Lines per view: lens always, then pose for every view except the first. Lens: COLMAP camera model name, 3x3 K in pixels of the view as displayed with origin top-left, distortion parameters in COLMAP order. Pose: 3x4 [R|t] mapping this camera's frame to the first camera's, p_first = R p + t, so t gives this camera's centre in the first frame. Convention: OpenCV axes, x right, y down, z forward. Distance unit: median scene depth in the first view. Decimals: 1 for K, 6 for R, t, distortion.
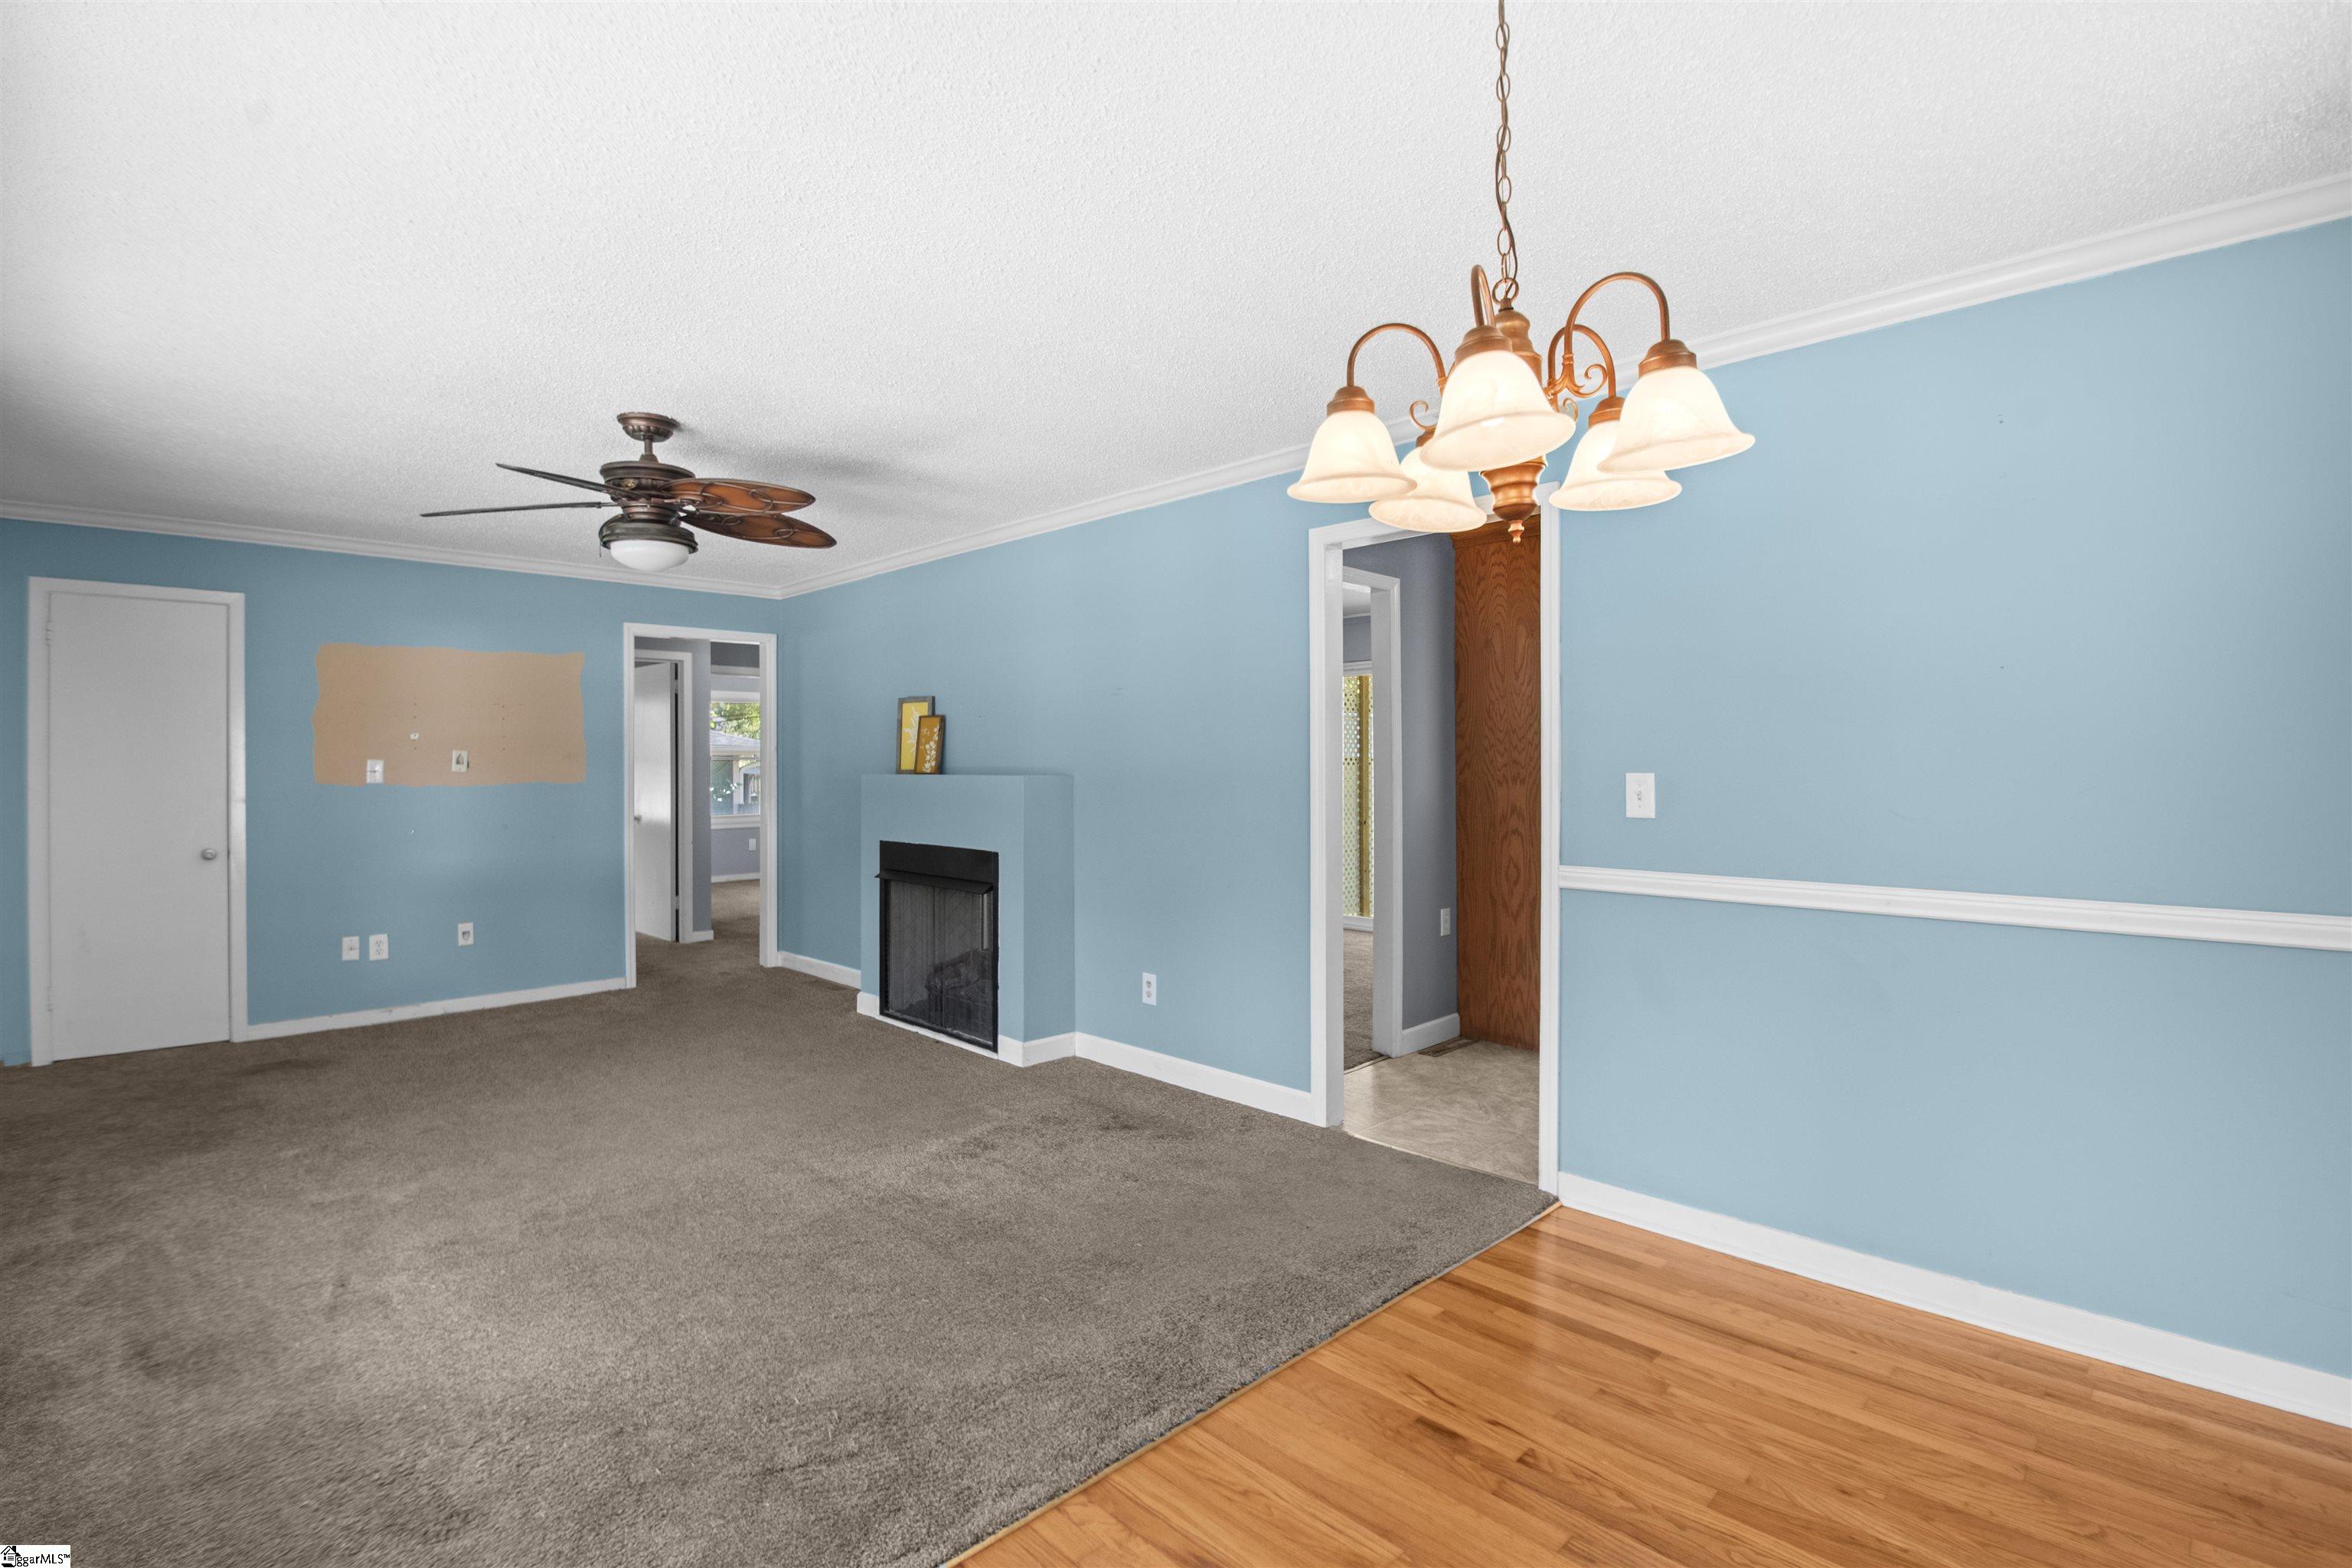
lens RADIAL K [[1064.7, 0, 1162.0], [0, 1064.7, 759.3], [0, 0, 1]] dist [-0.033231, -0.002401]
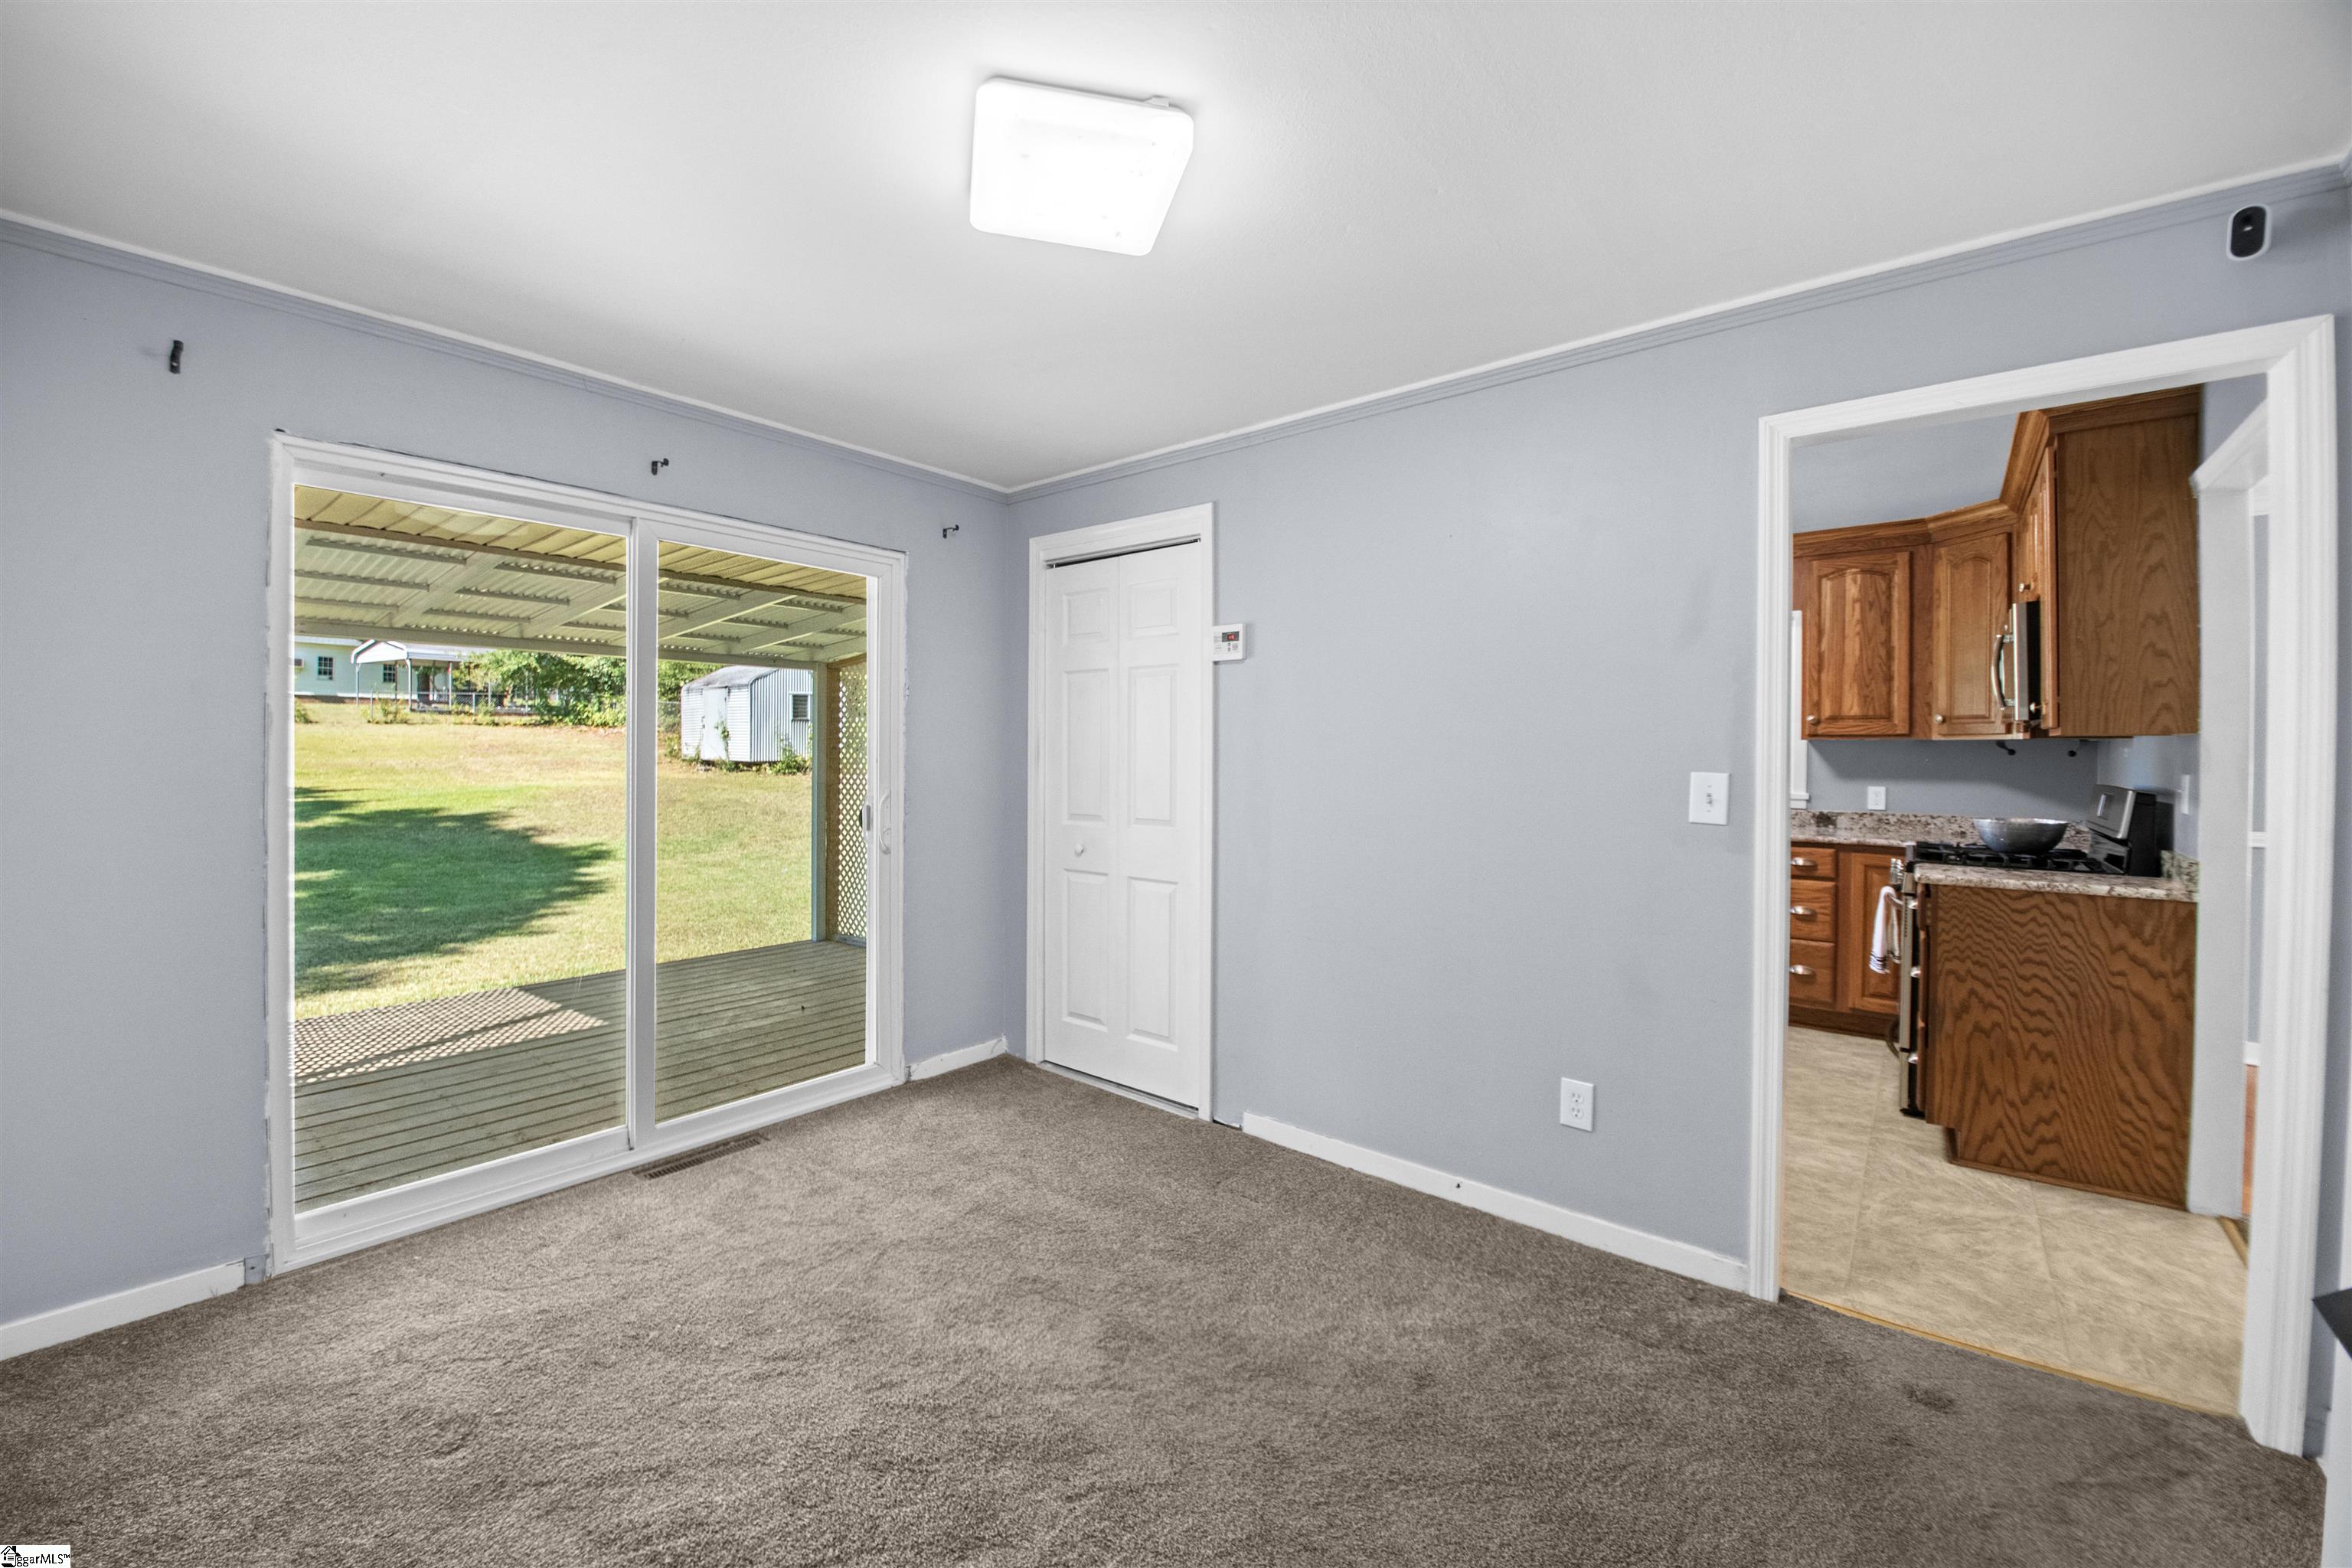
lens RADIAL K [[916.7, 0, 1162.7], [0, 916.7, 756.4], [0, 0, 1]] dist [-0.022274, -0.001894]
pose [[-0.097340, -0.000156, 0.995251, -0.250192], [-0.012051, 0.999927, -0.001022, 0.005354], [-0.995178, -0.012093, -0.097335, 1.542565]]
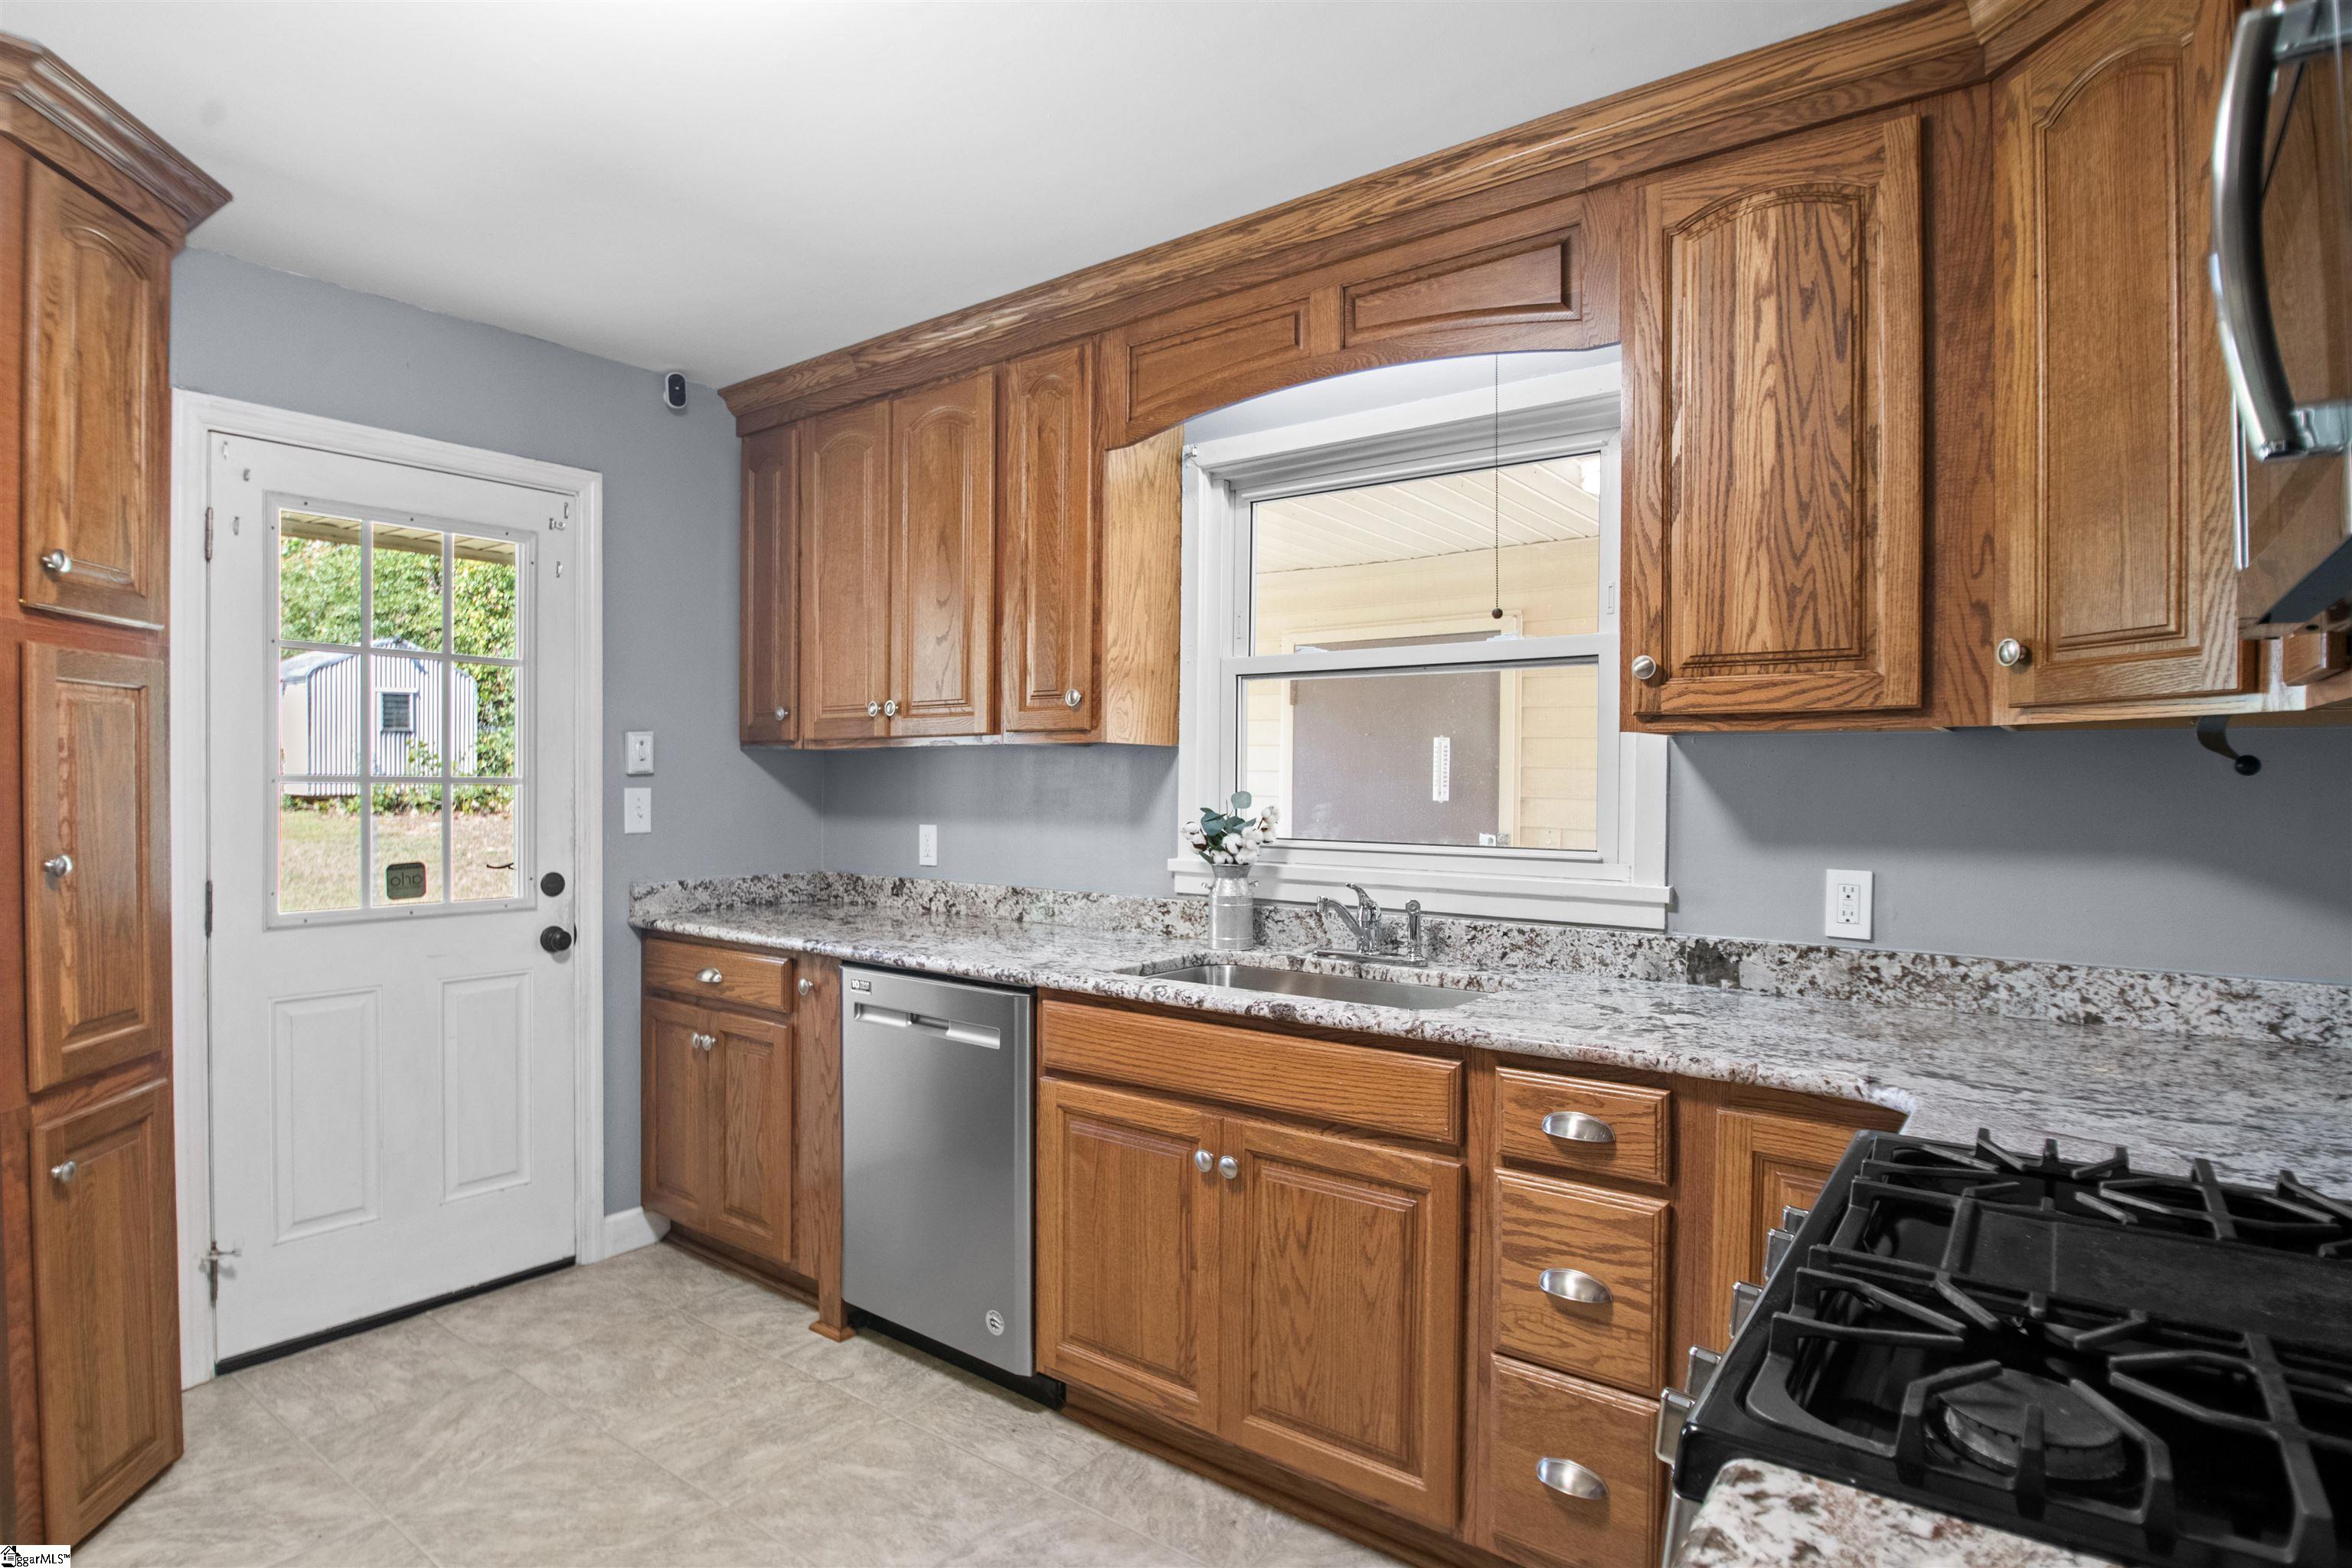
lens RADIAL K [[1225.4, 0, 1119.3], [0, 1225.4, 795.6], [0, 0, 1]] dist [-0.027479, -0.002458]
pose [[-0.126850, -0.006956, 0.991897, 0.313042], [-0.011384, 0.999920, 0.005557, 0.000383], [-0.991857, -0.010587, -0.126919, 0.919454]]
